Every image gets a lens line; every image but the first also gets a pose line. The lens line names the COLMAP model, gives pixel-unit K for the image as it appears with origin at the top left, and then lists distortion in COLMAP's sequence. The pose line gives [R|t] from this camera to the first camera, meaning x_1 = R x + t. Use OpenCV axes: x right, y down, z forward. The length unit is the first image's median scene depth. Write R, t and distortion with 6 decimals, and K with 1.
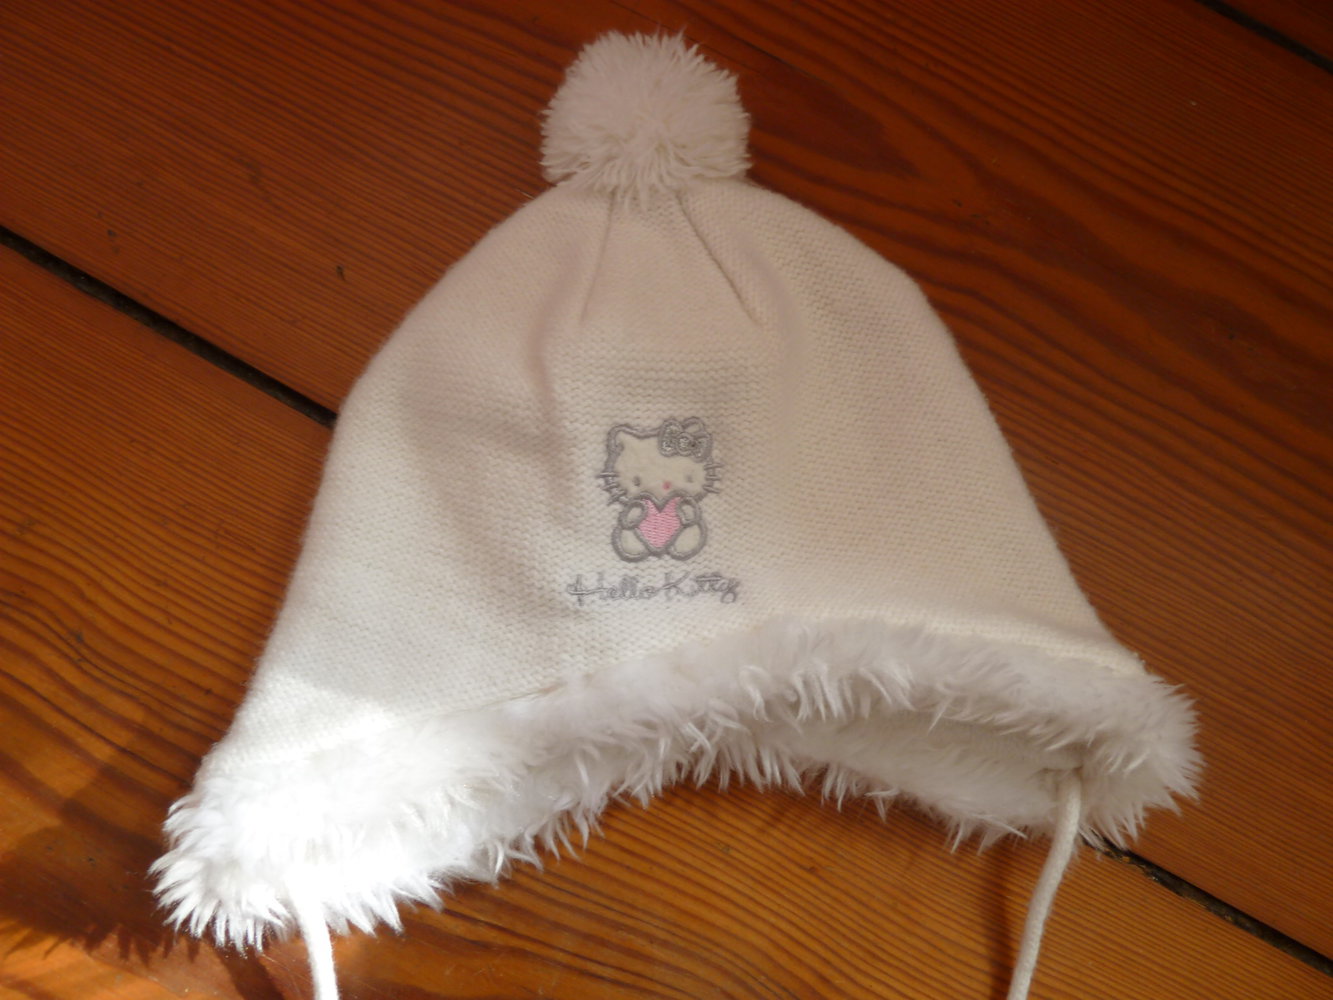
lens RADIAL K [[940.1, 0, 633.3], [0, 940.1, 494.3], [0, 0, 1]] dist [-0.033060, 0.000010]
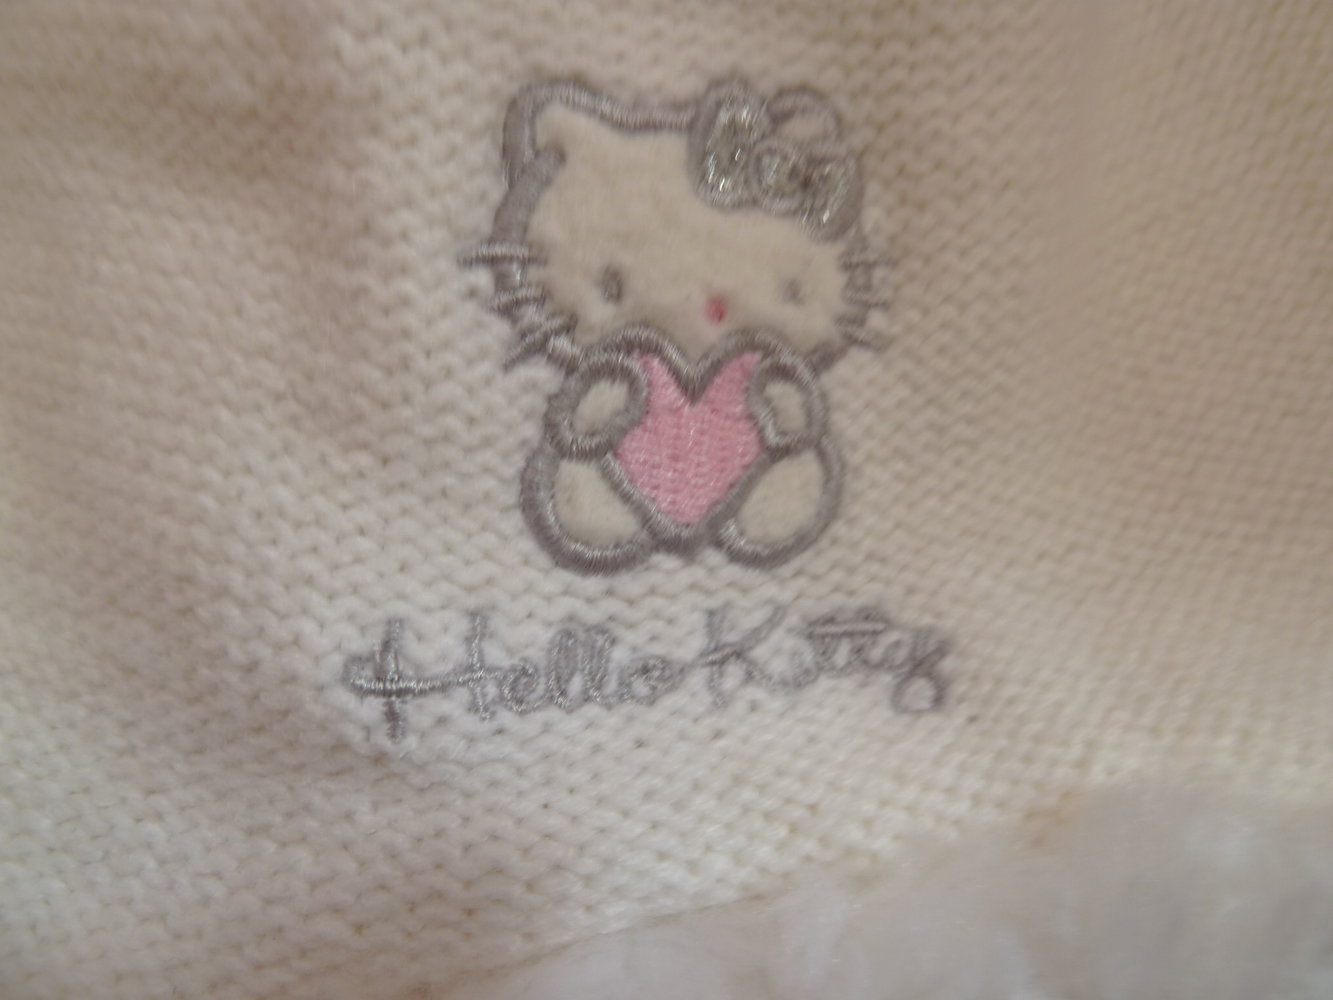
lens RADIAL K [[940.1, 0, 633.3], [0, 940.1, 494.3], [0, 0, 1]] dist [-0.033060, 0.000010]
pose [[0.999940, 0.010920, -0.001062, 0.010797], [-0.010905, 0.999849, 0.013539, 0.044227], [0.001210, -0.013527, 0.999908, 0.715161]]
